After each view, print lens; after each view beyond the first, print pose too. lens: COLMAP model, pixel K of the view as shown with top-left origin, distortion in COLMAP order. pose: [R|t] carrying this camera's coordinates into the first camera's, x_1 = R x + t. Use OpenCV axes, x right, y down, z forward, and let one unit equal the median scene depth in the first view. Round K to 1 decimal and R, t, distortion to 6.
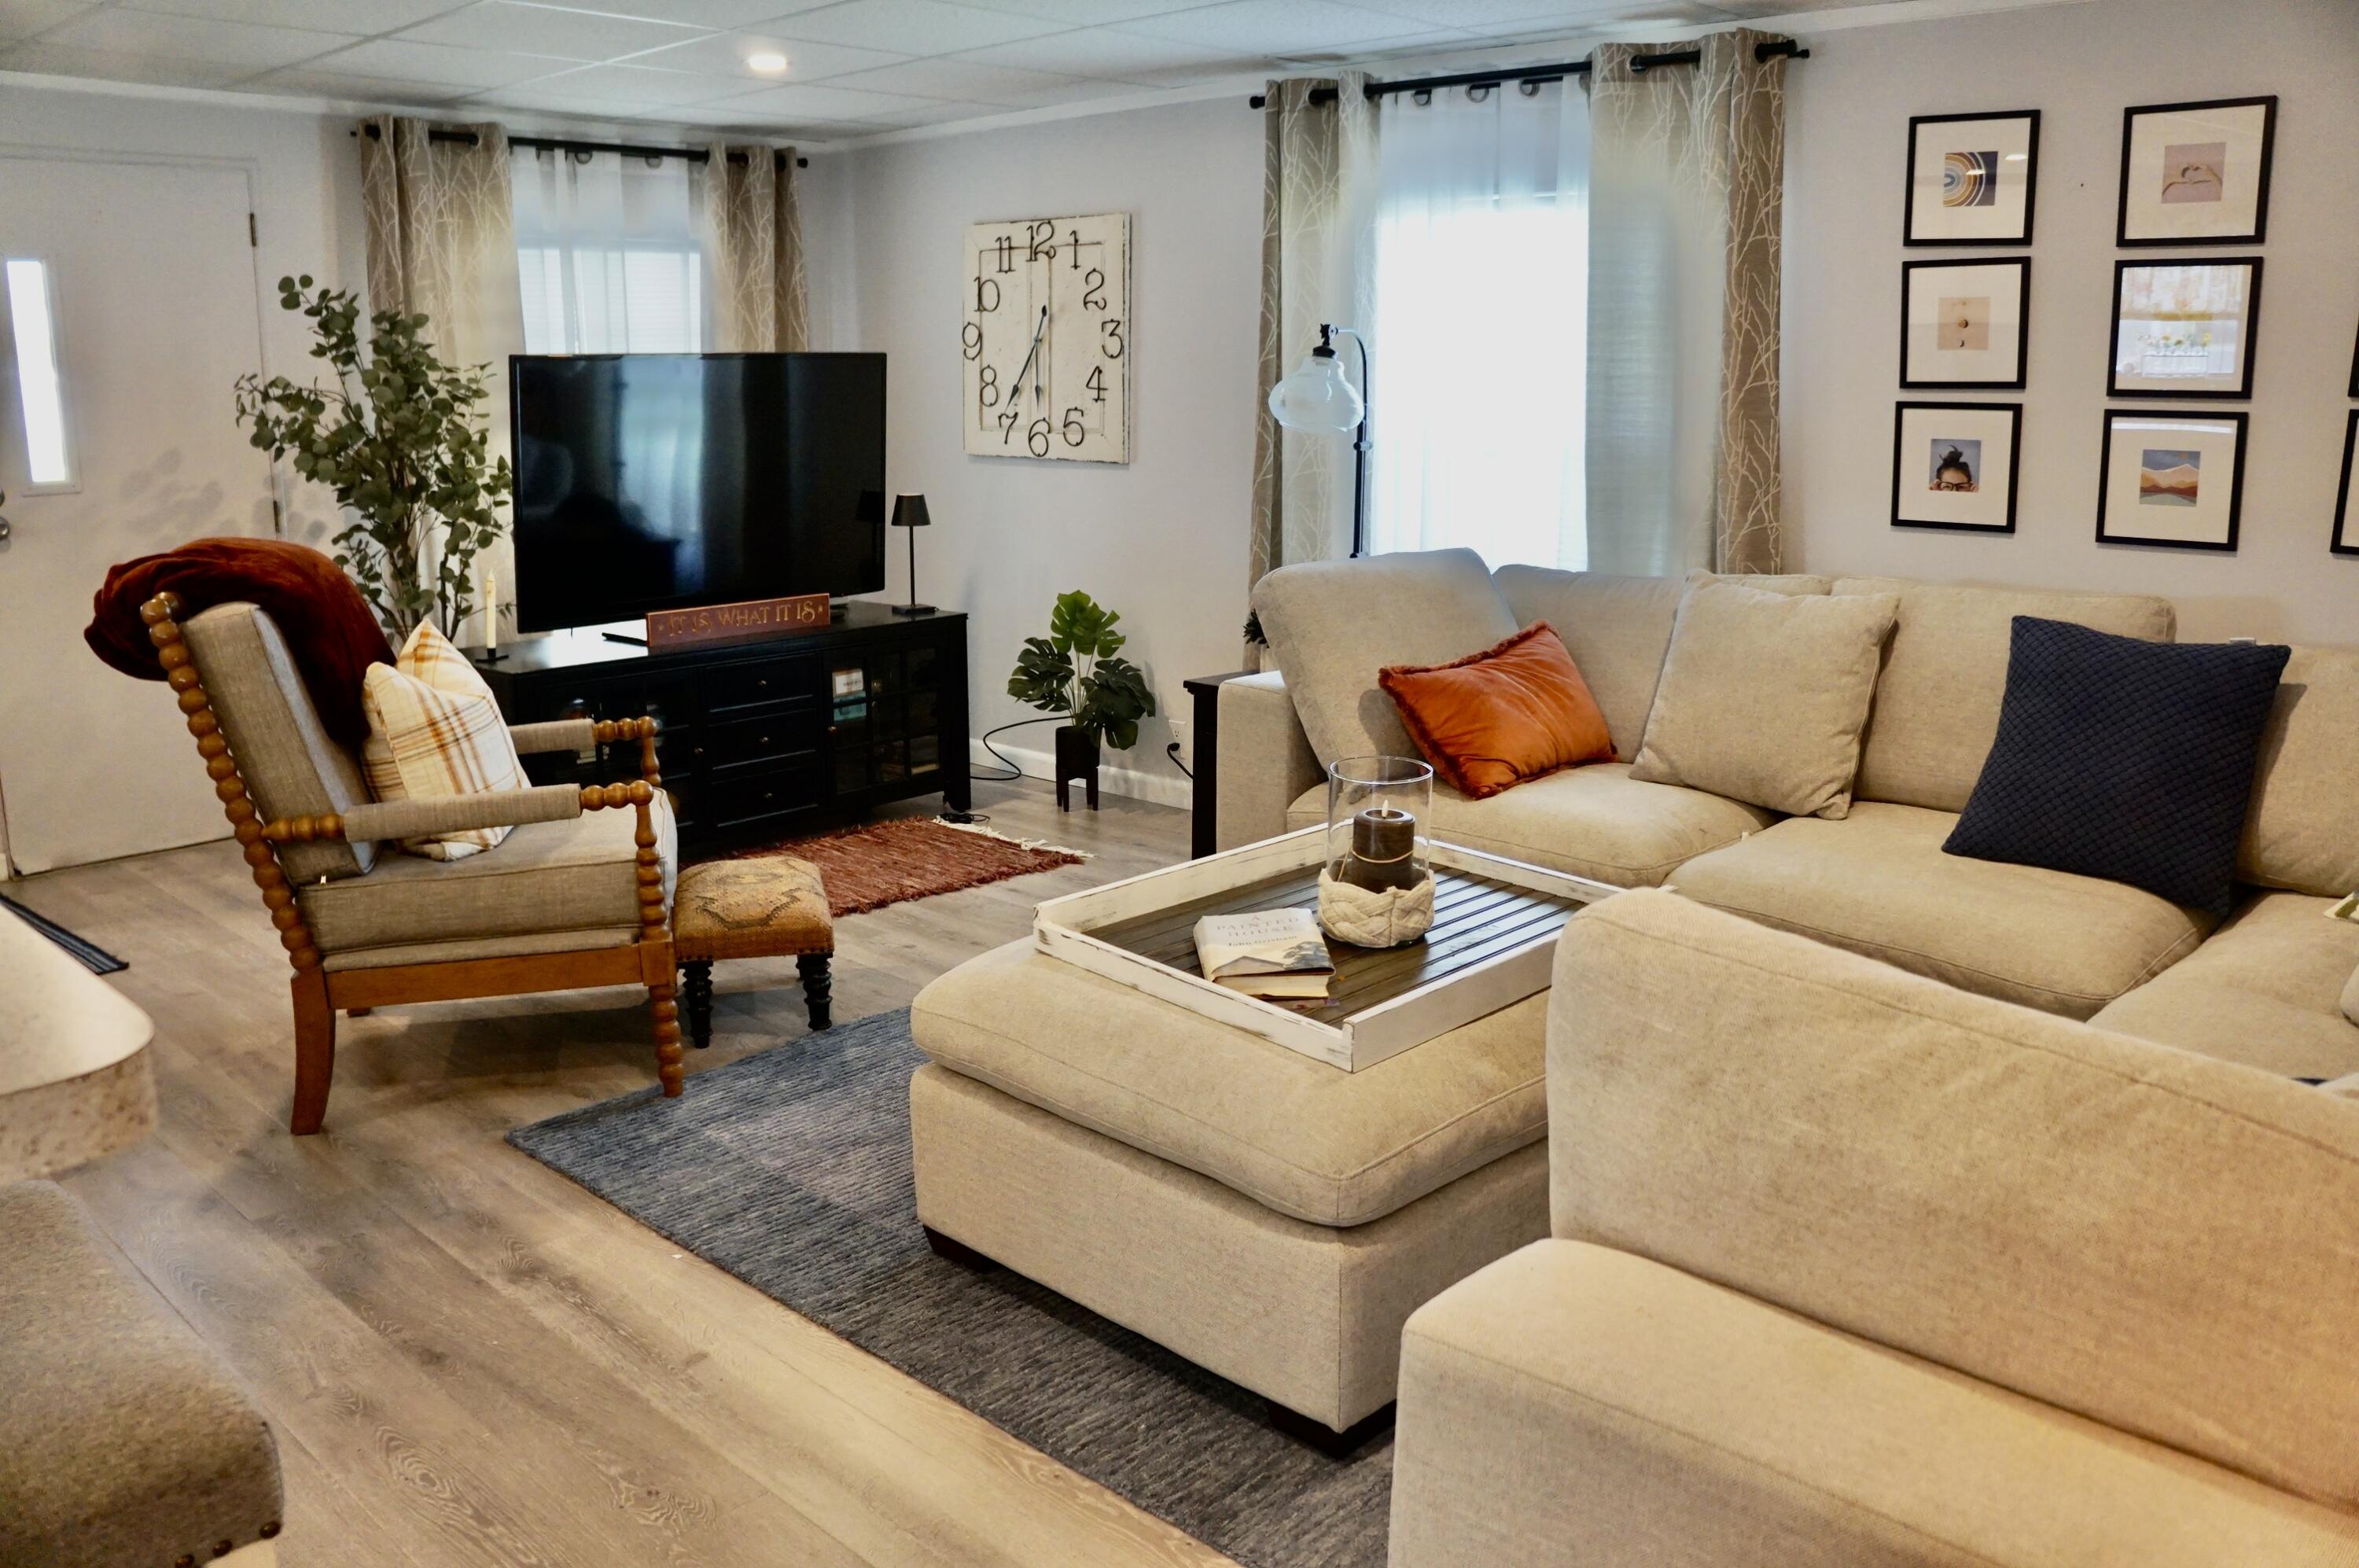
lens RADIAL K [[1862.0, 0, 1180.6], [0, 1862.0, 770.2], [0, 0, 1]] dist [-0.187102, 0.140060]
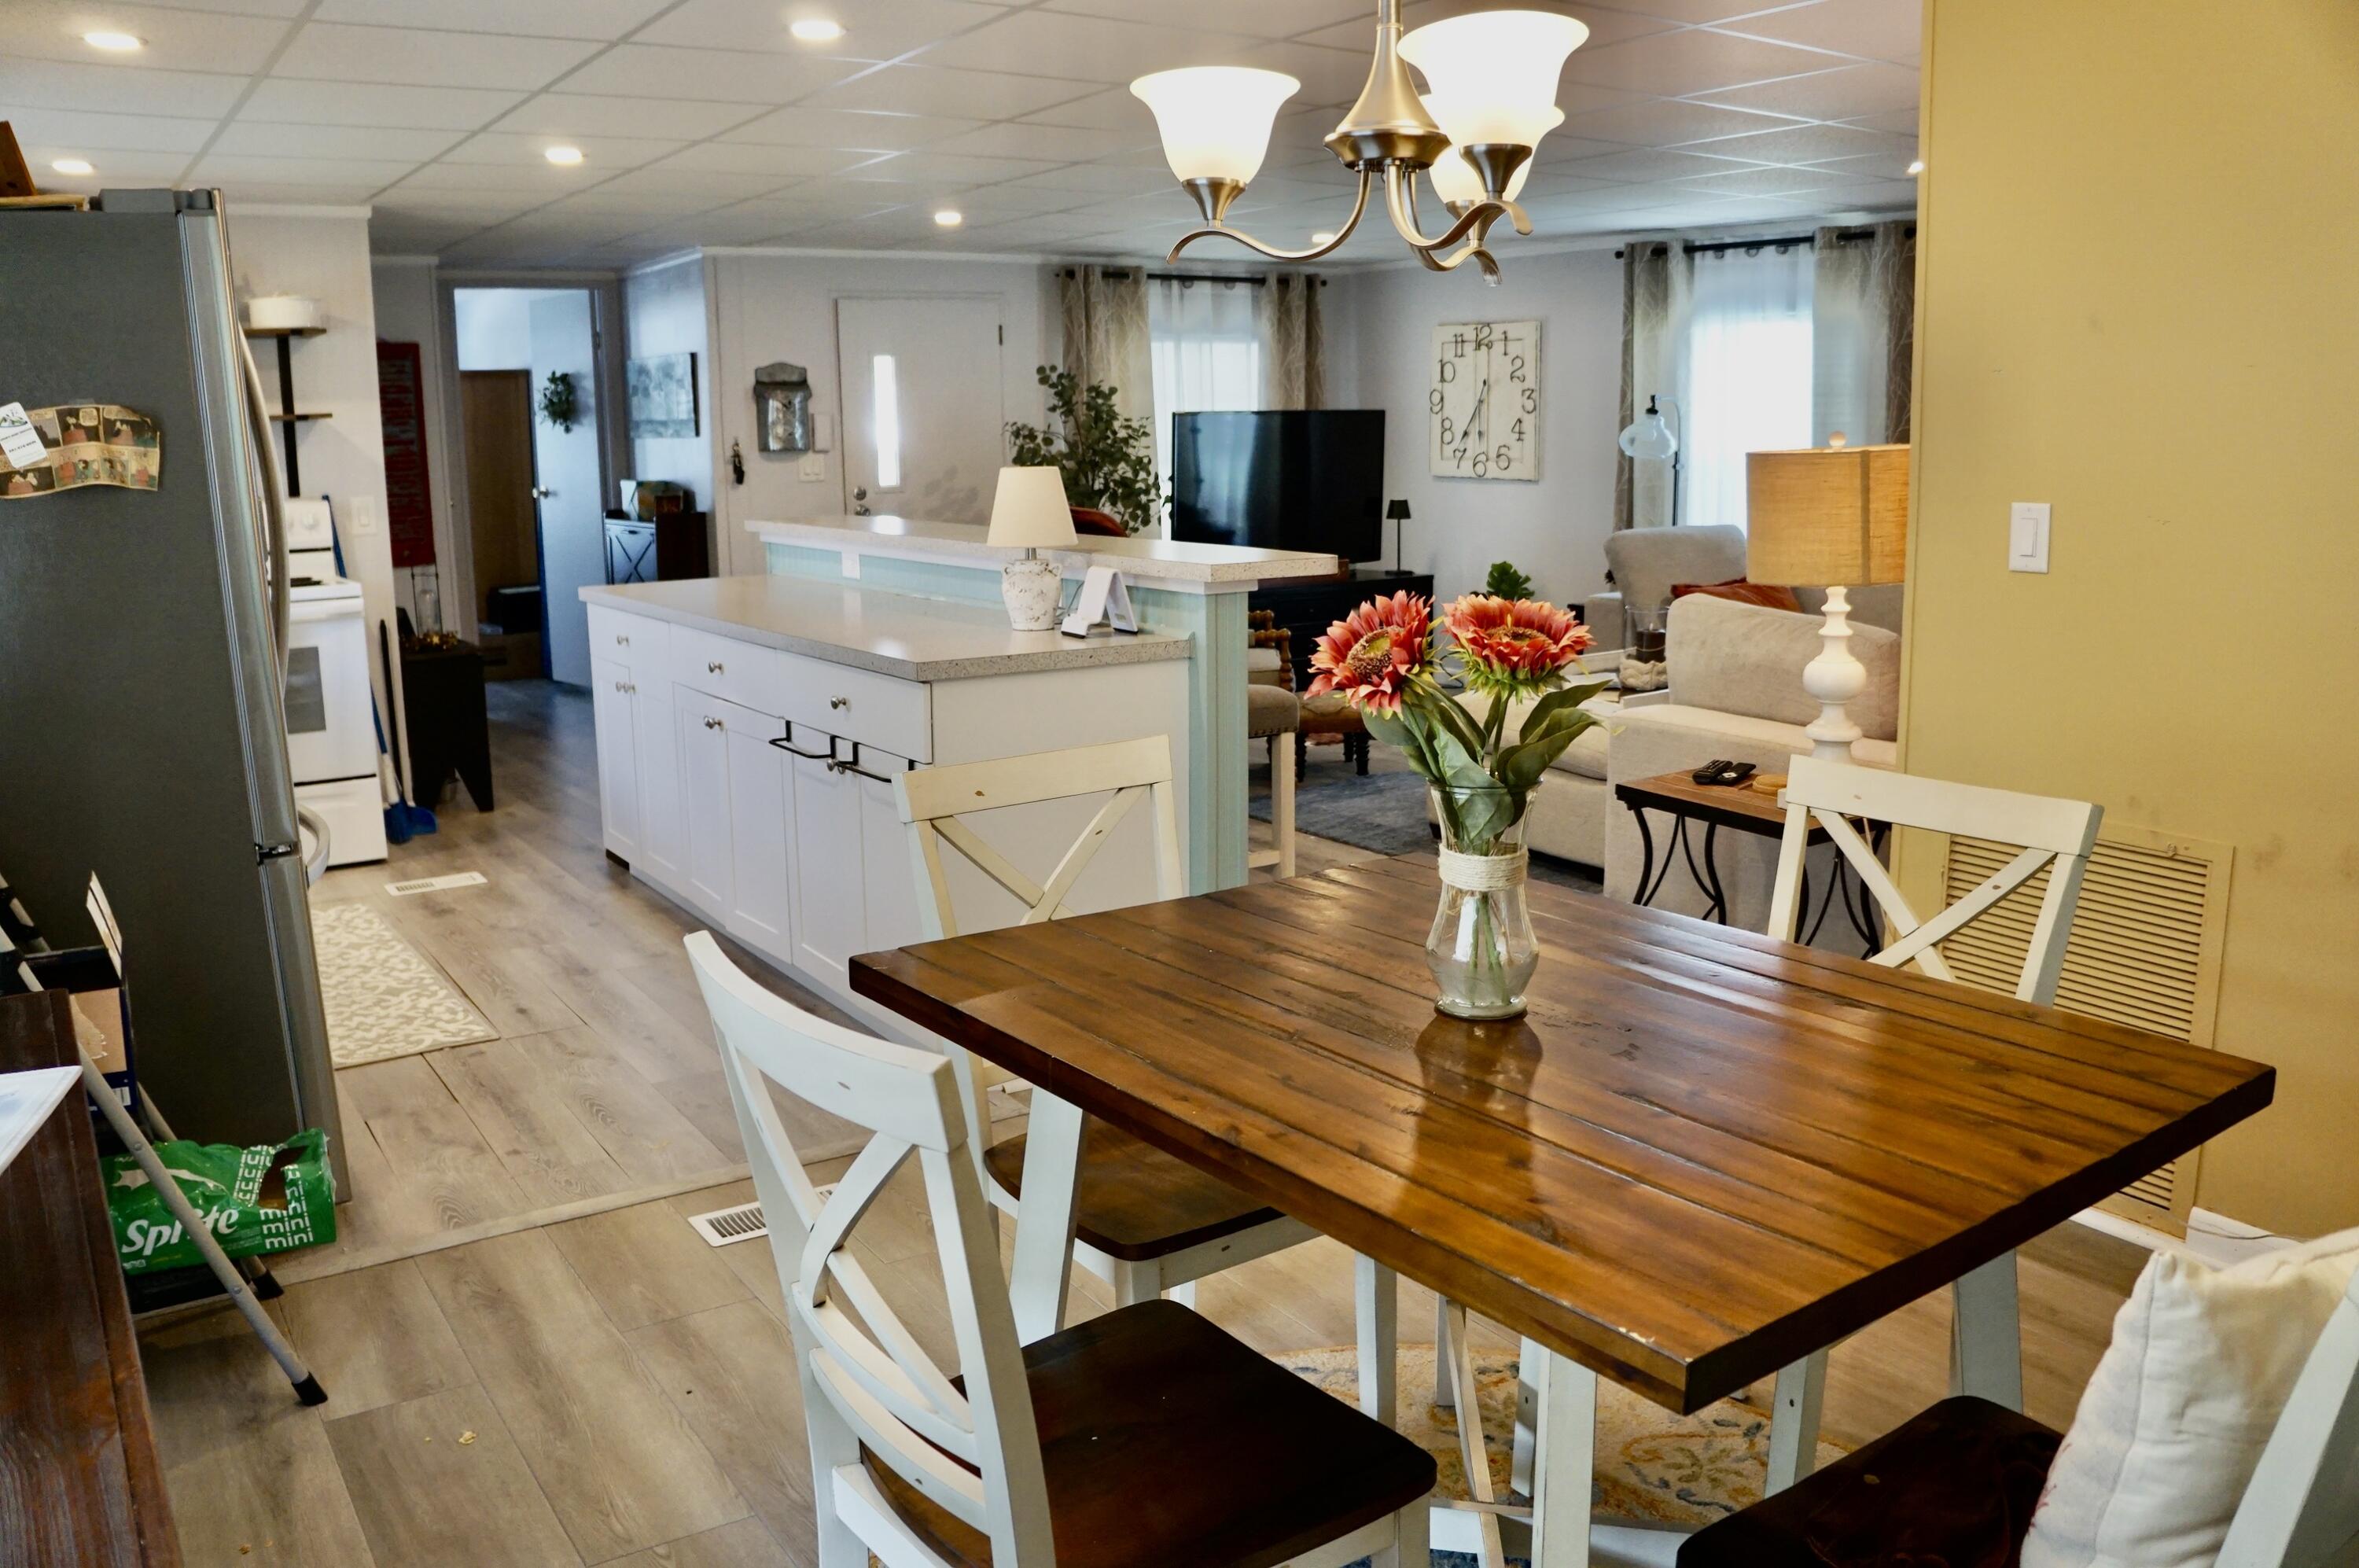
lens RADIAL K [[1862.0, 0, 1180.6], [0, 1862.0, 770.2], [0, 0, 1]] dist [-0.187102, 0.140060]
pose [[0.975507, 0.024826, -0.218562, 0.026427], [-0.029738, 0.999373, -0.019212, 0.134815], [0.217948, 0.025241, 0.975634, -0.660022]]
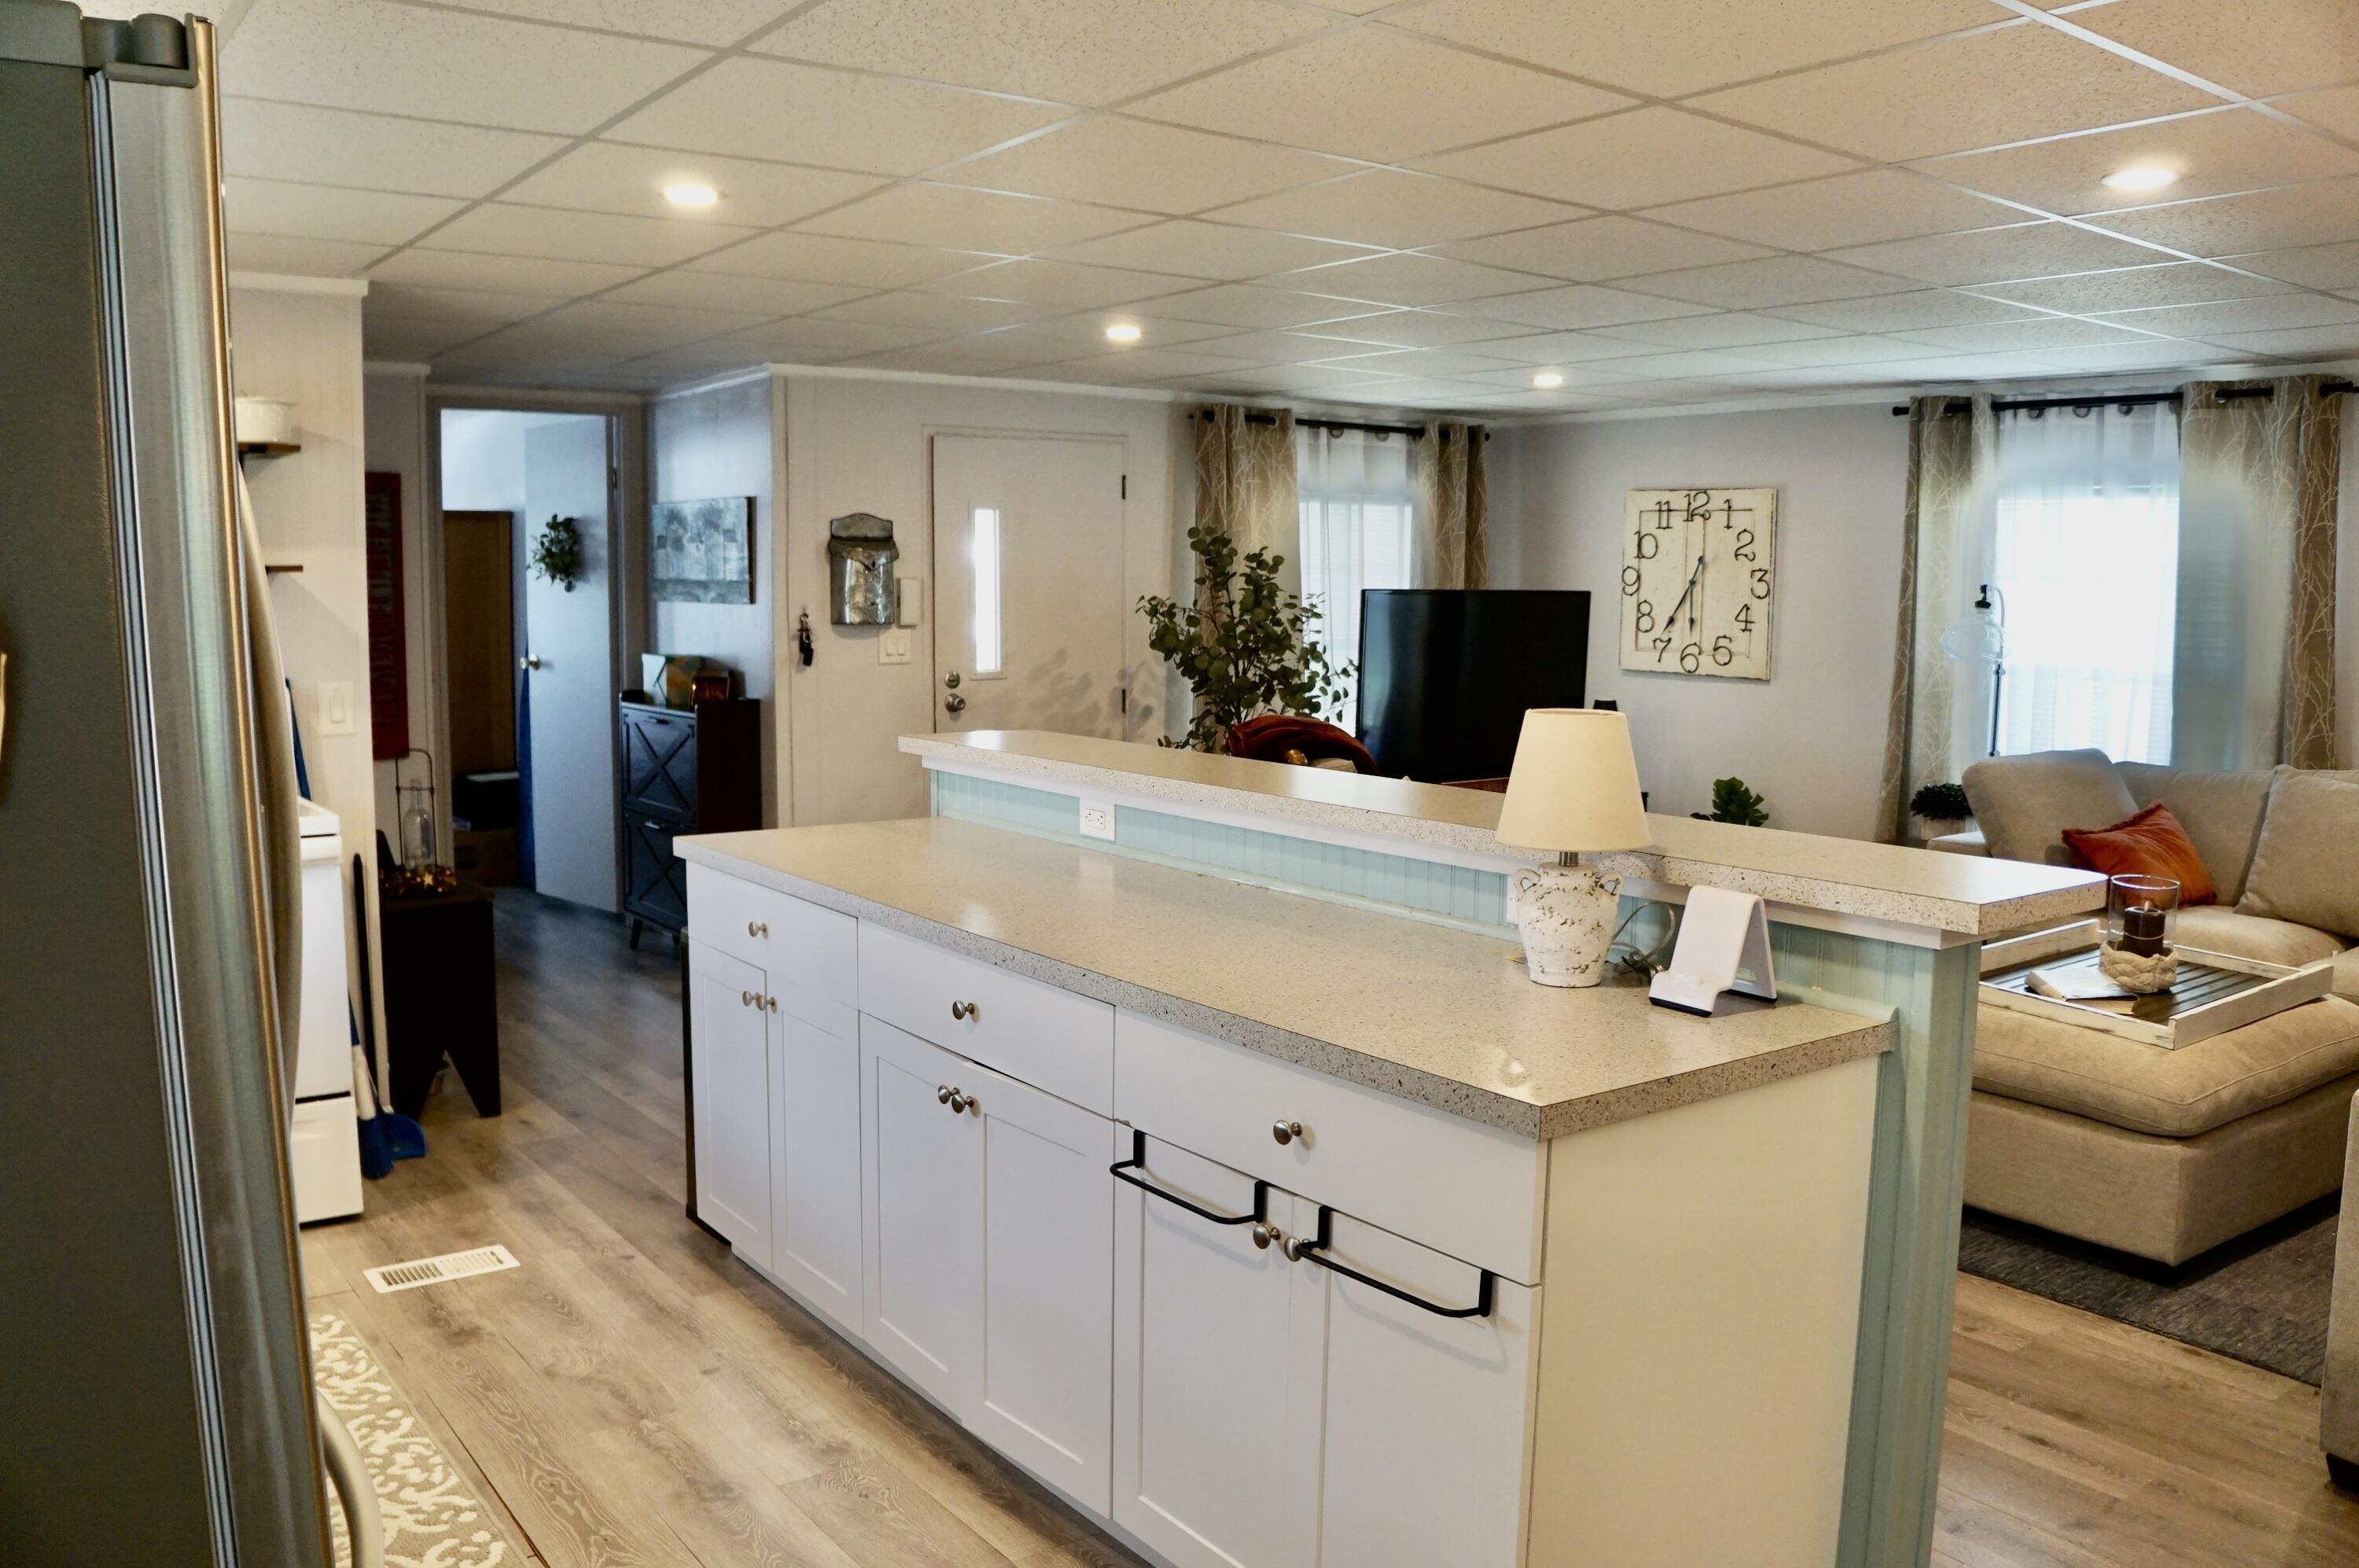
lens RADIAL K [[1862.0, 0, 1180.6], [0, 1862.0, 770.2], [0, 0, 1]] dist [-0.187102, 0.140060]
pose [[0.984777, 0.022950, -0.172301, -0.246865], [-0.041513, 0.993614, -0.104915, 0.055082], [0.168793, 0.110471, 0.979441, -0.359488]]
